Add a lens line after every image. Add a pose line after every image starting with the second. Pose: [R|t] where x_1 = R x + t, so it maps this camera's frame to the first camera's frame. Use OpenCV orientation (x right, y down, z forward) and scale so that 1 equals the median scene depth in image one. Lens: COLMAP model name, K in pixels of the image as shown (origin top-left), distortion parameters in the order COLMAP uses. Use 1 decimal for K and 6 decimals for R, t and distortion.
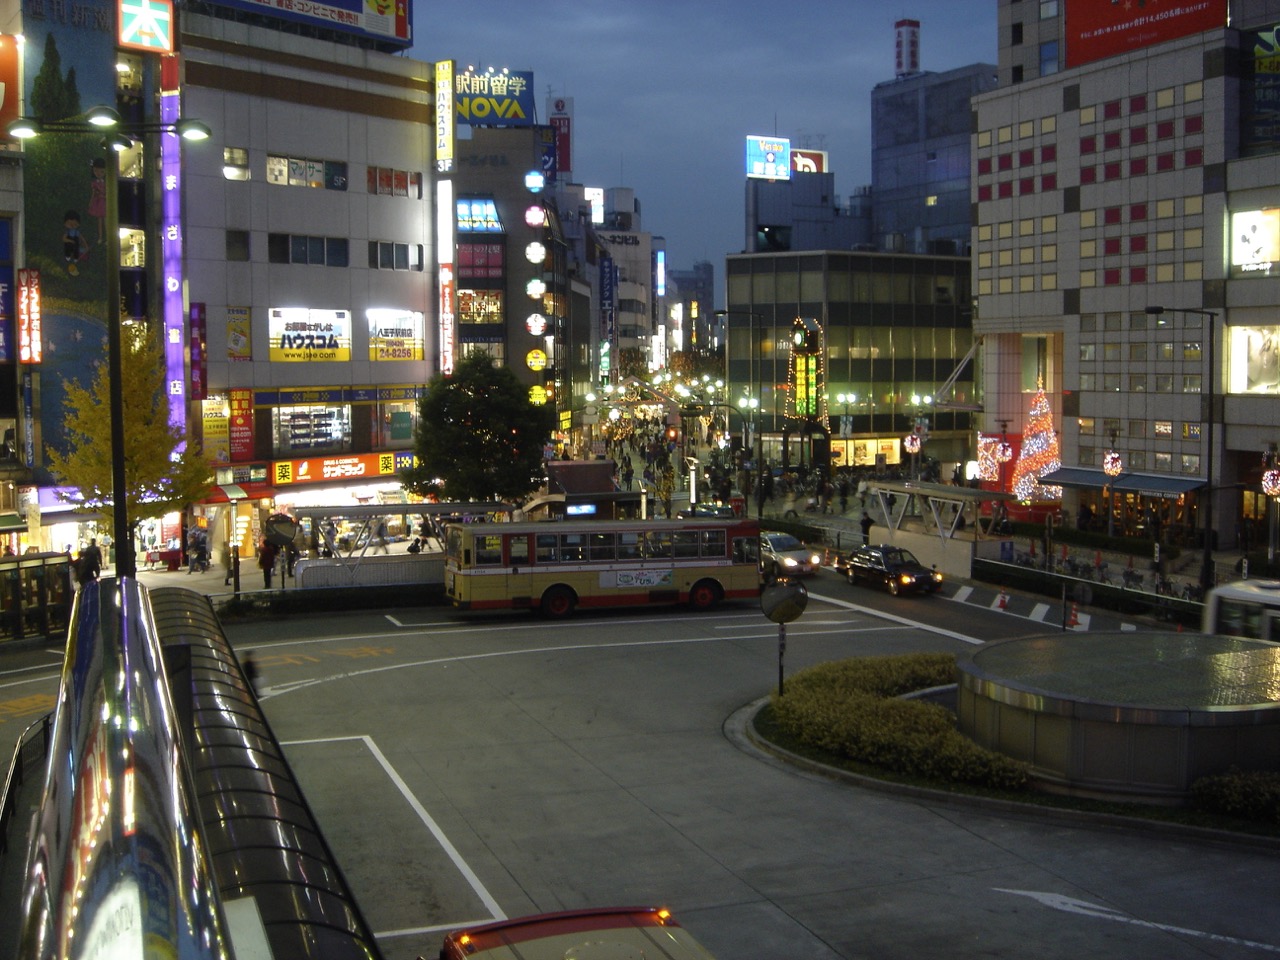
lens RADIAL K [[1445.4, 0, 640.0], [0, 1445.4, 480.0], [0, 0, 1]] dist [-0.157472, 0.061017]
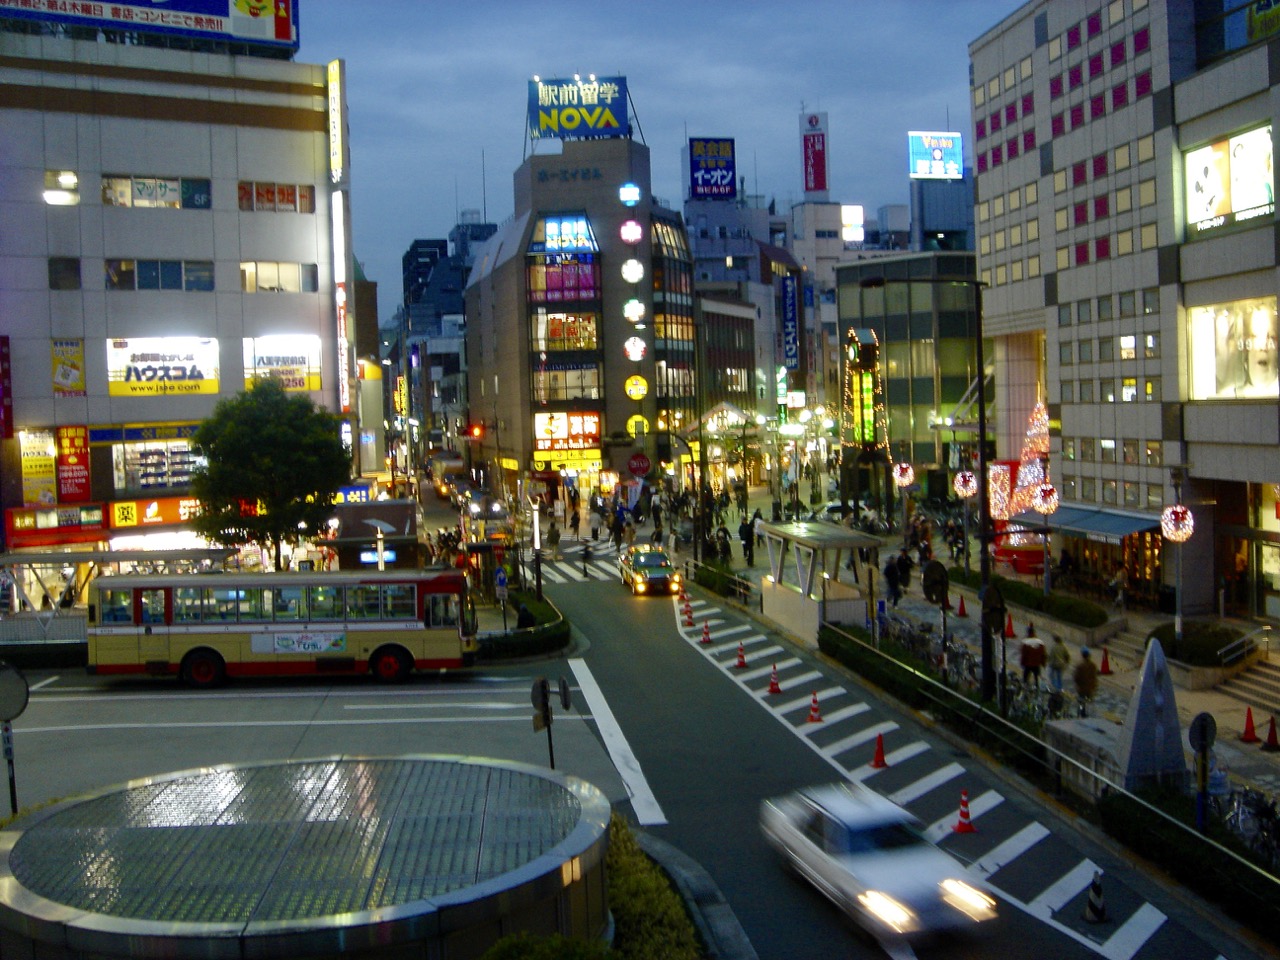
lens RADIAL K [[1445.4, 0, 640.0], [0, 1445.4, 480.0], [0, 0, 1]] dist [-0.157472, 0.061017]
pose [[0.960050, -0.011491, -0.279593, 0.321032], [0.004984, 0.999700, -0.023974, -0.003667], [0.279784, 0.021623, 0.959819, 0.201525]]
